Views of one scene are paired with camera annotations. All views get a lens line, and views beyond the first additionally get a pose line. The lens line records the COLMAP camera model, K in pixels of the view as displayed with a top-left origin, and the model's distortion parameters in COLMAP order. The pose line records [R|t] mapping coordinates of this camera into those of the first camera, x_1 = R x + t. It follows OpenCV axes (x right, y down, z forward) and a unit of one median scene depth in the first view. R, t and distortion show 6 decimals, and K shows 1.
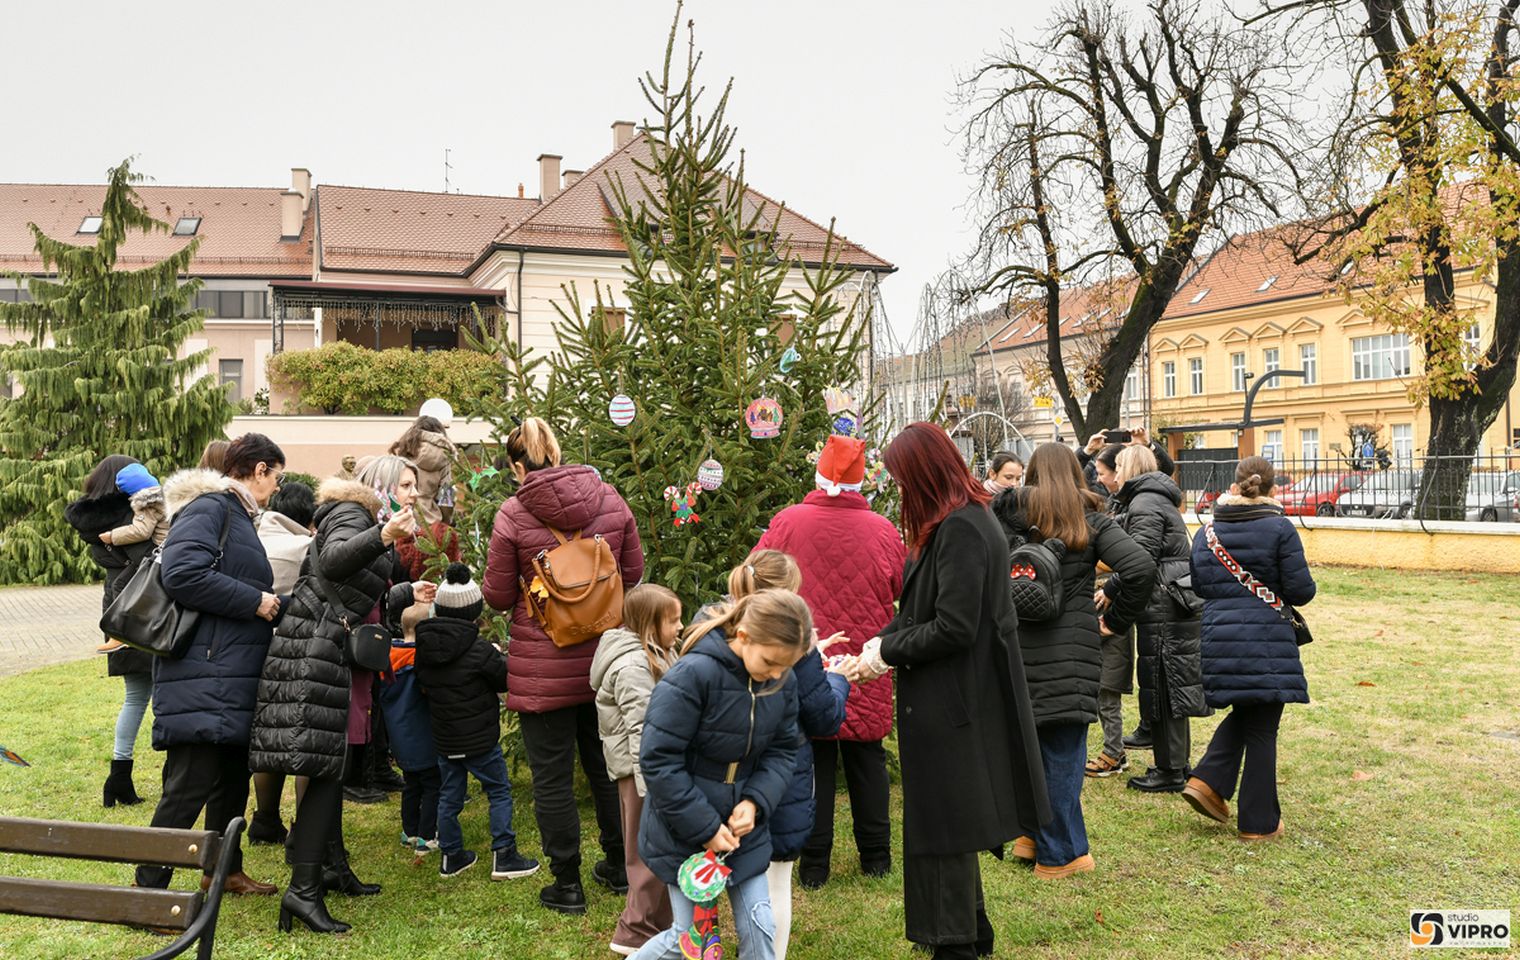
lens RADIAL K [[1268.4, 0, 760.0], [0, 1268.4, 480.0], [0, 0, 1]] dist [-0.007095, -0.000145]
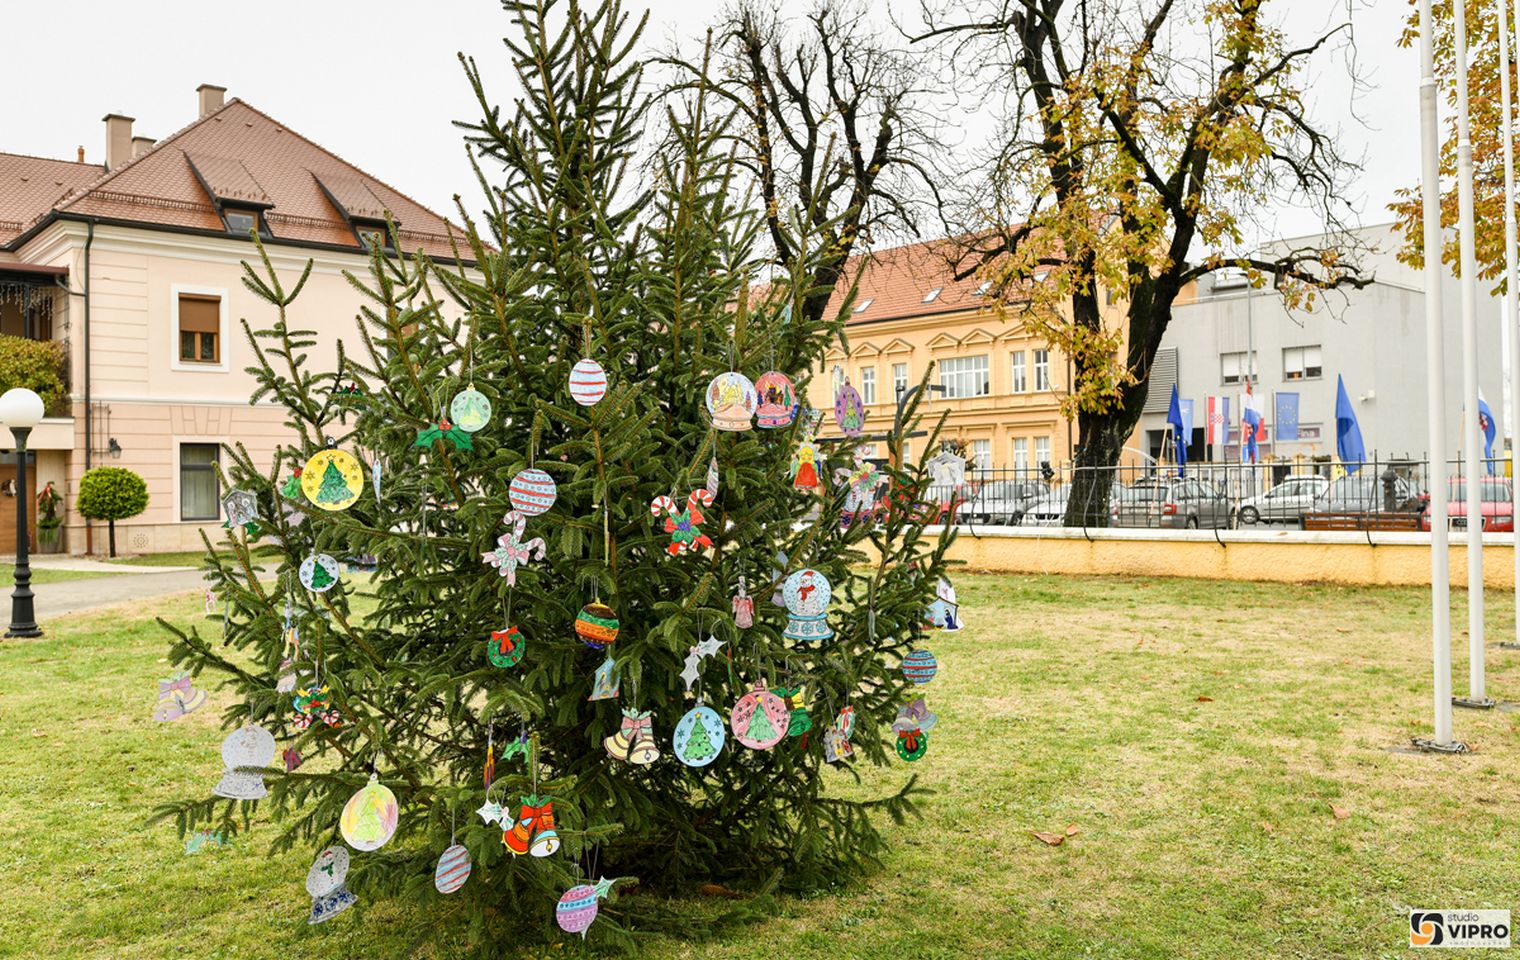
lens RADIAL K [[1244.7, 0, 760.9], [0, 1244.7, 488.3], [0, 0, 1]] dist [0.008571, -0.041604]
pose [[0.941371, -0.002179, 0.337367, -0.060004], [0.003231, 0.999992, -0.002557, 0.000641], [-0.337359, 0.003497, 0.941370, 0.087475]]
